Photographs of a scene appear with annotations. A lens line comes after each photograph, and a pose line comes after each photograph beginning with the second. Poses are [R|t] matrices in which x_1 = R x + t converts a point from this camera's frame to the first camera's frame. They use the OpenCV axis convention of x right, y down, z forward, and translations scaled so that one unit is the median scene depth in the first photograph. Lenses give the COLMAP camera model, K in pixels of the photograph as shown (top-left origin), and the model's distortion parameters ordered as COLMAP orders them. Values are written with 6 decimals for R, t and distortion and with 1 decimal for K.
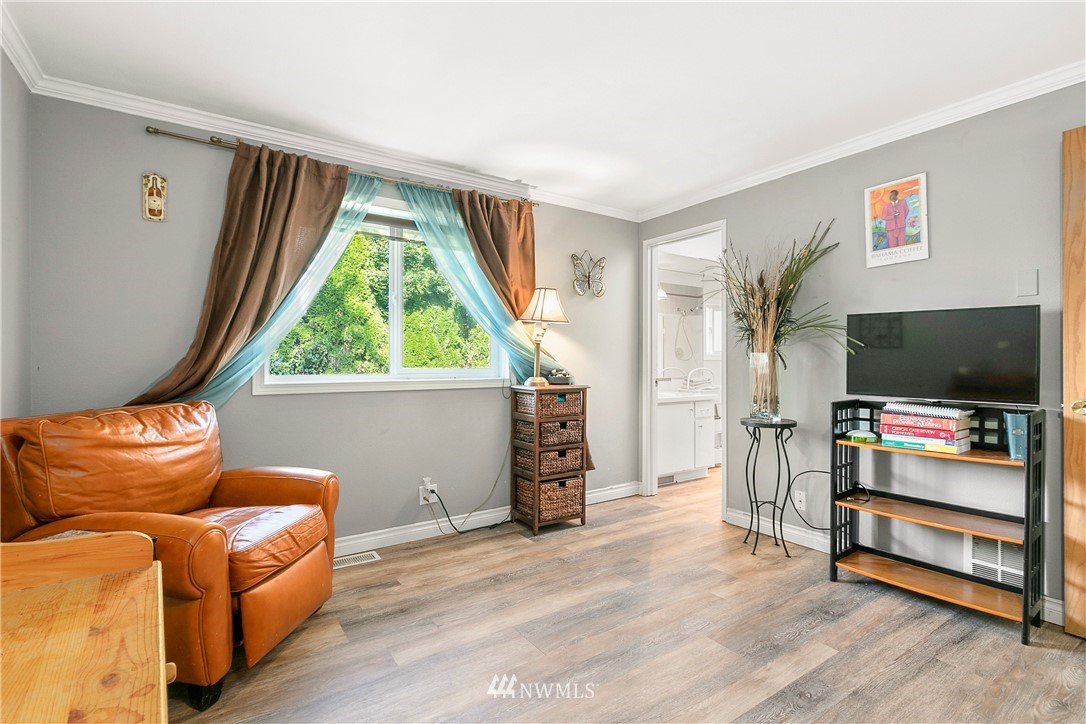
lens RADIAL K [[503.7, 0, 538.9], [0, 503.7, 362.0], [0, 0, 1]] dist [0.002979, 0.000405]
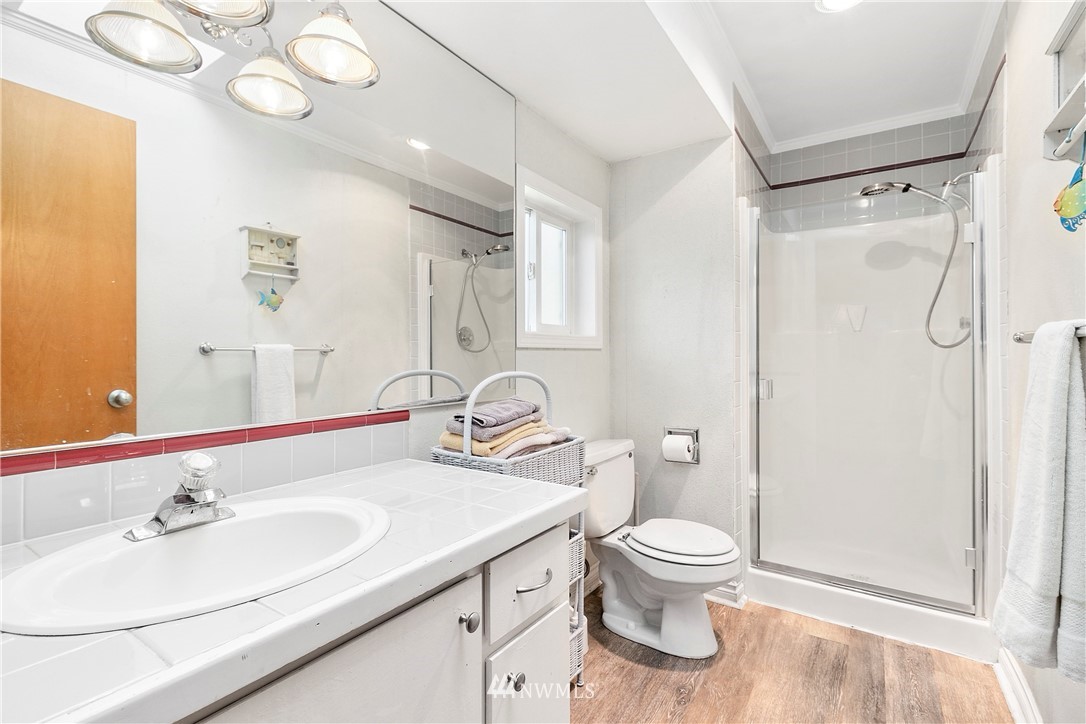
lens RADIAL K [[503.7, 0, 543.1], [0, 503.7, 358.0], [0, 0, 1]] dist [0.002979, 0.000405]
pose [[0.924281, -0.002385, 0.381705, 0.204157], [0.001213, 0.999994, 0.003311, 0.002205], [-0.381710, -0.002597, 0.924278, 0.649562]]
